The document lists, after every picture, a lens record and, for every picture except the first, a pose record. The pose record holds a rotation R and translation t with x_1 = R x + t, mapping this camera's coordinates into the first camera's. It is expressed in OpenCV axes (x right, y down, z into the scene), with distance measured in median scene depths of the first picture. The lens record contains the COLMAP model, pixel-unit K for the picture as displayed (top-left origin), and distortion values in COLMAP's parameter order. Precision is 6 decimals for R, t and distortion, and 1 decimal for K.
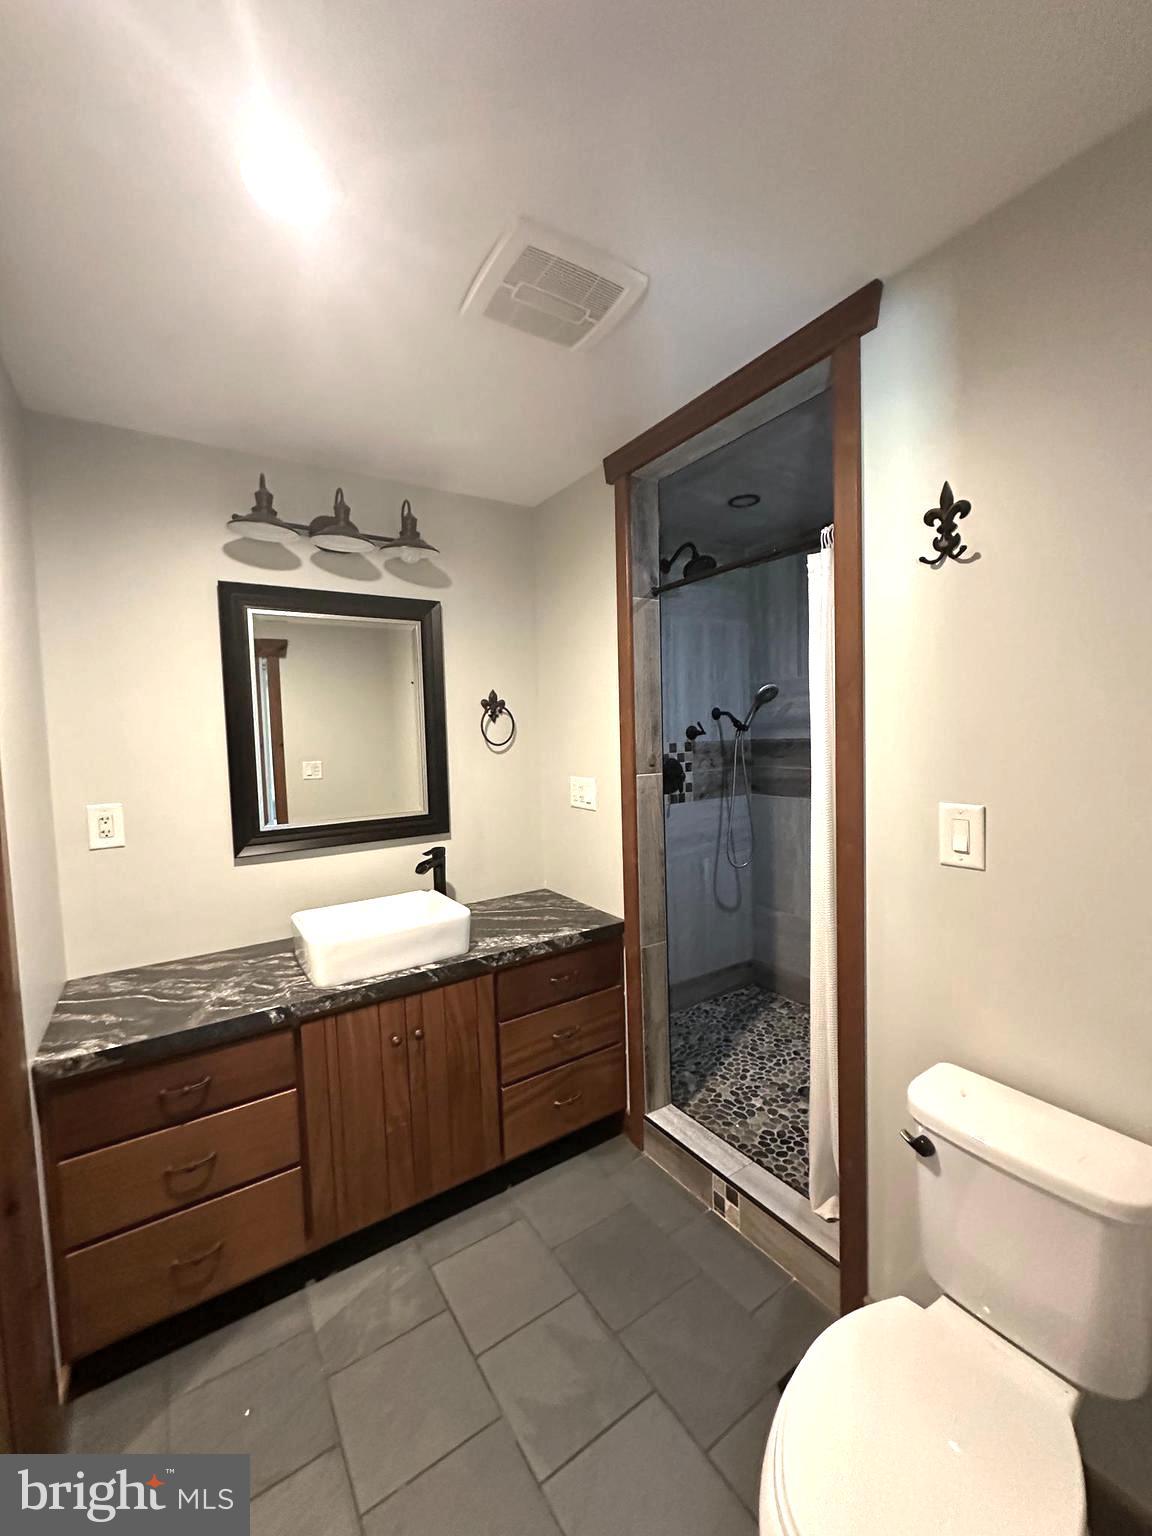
lens RADIAL K [[614.6, 0, 577.6], [0, 614.6, 766.8], [0, 0, 1]] dist [-0.000111, 0.000663]
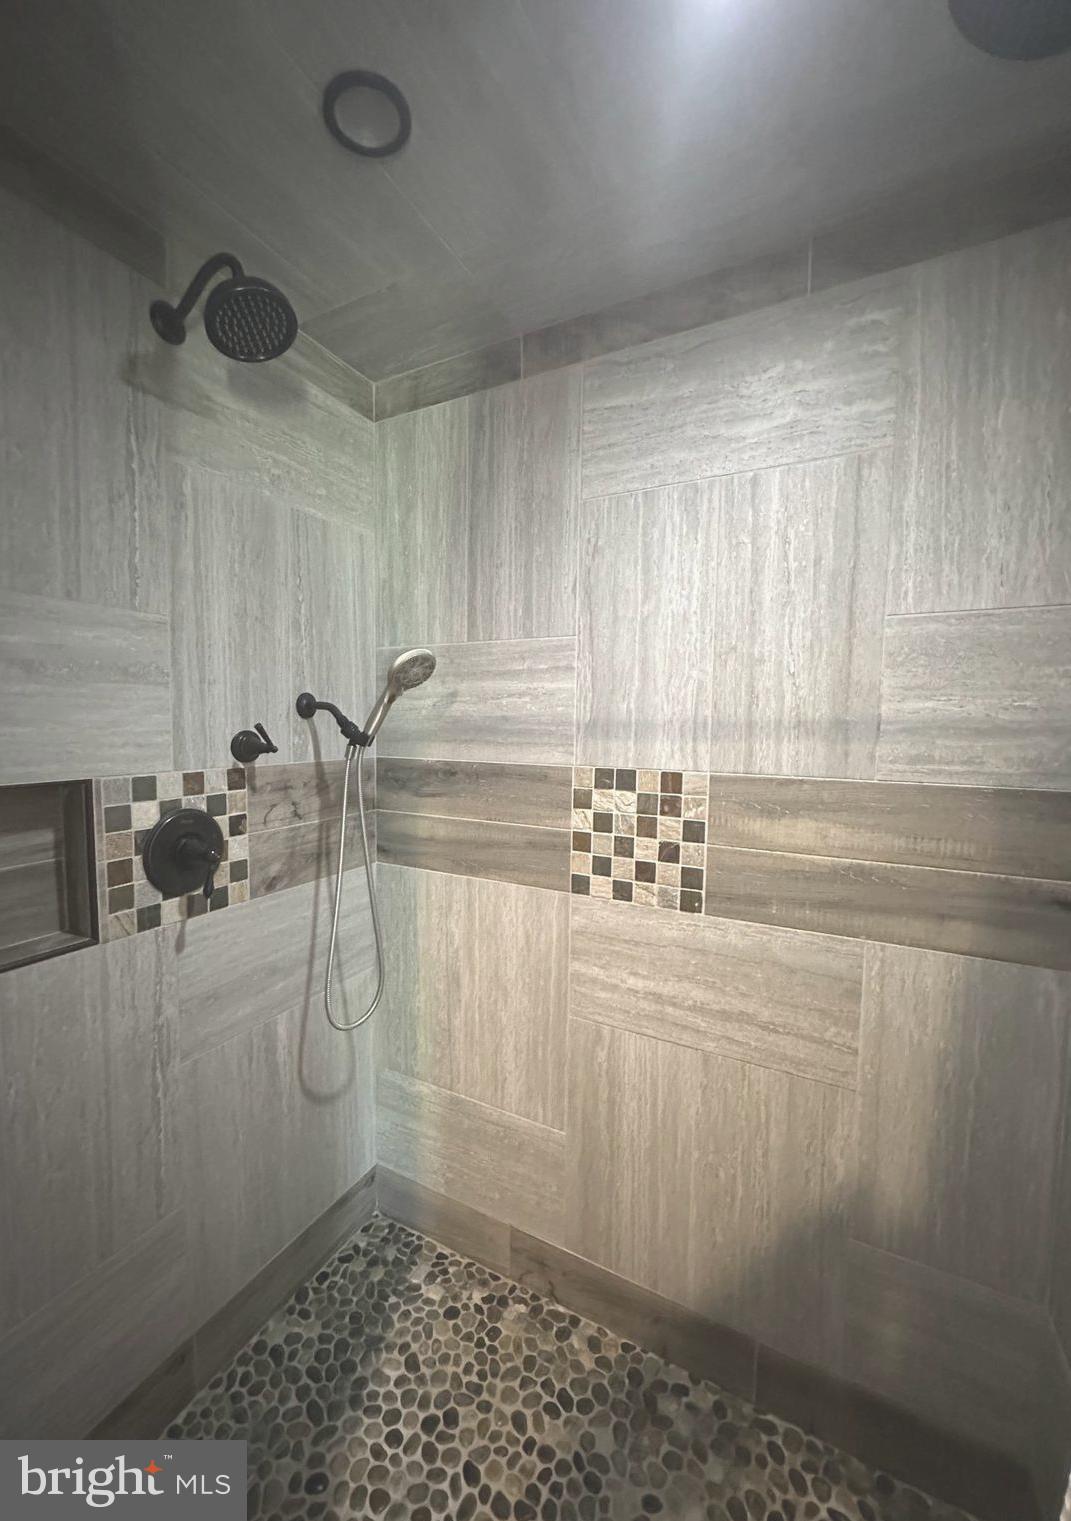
lens RADIAL K [[612.0, 0, 491.6], [0, 612.0, 766.2], [0, 0, 1]] dist [-0.000502, -0.000100]
pose [[0.893813, 0.005334, 0.448408, 0.213973], [-0.011891, 0.999860, 0.011809, -0.070998], [-0.448282, -0.015887, 0.893751, 0.773291]]
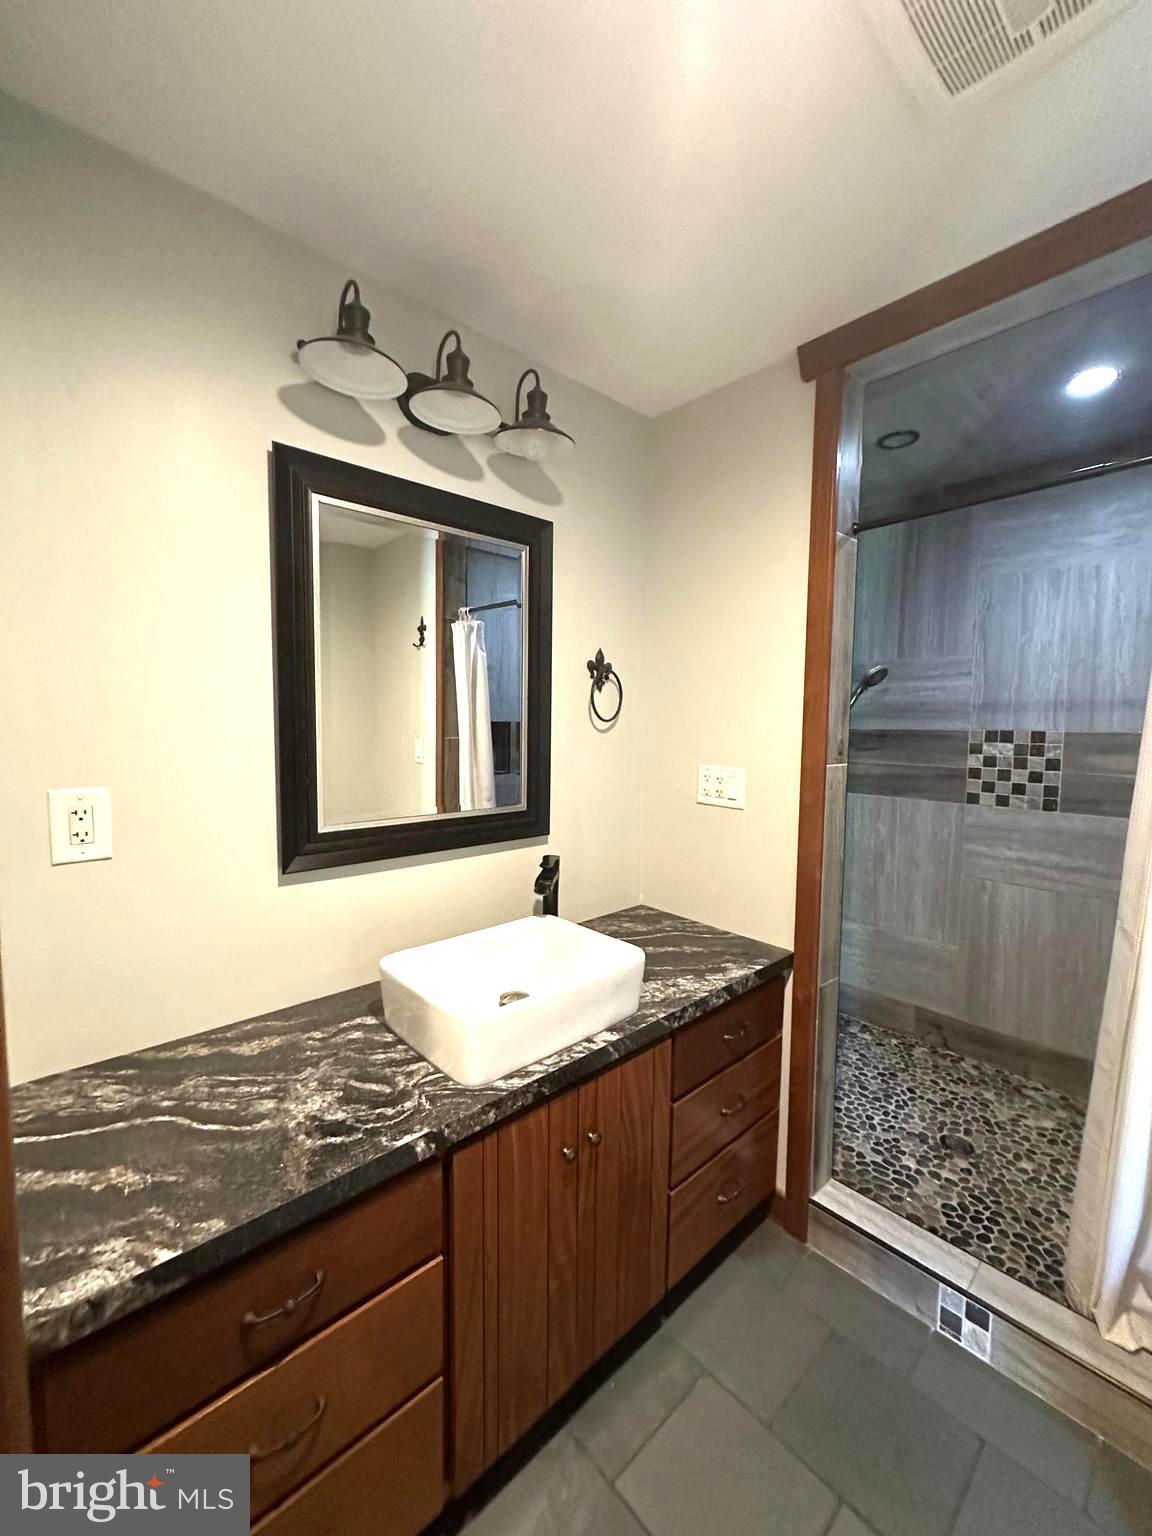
lens RADIAL K [[612.7, 0, 575.8], [0, 612.7, 766.3], [0, 0, 1]] dist [-0.002867, 0.000733]
pose [[0.987459, 0.027661, 0.155435, -0.332236], [-0.029703, 0.999500, 0.010832, 0.016246], [-0.155058, -0.015313, 0.987787, 0.290682]]
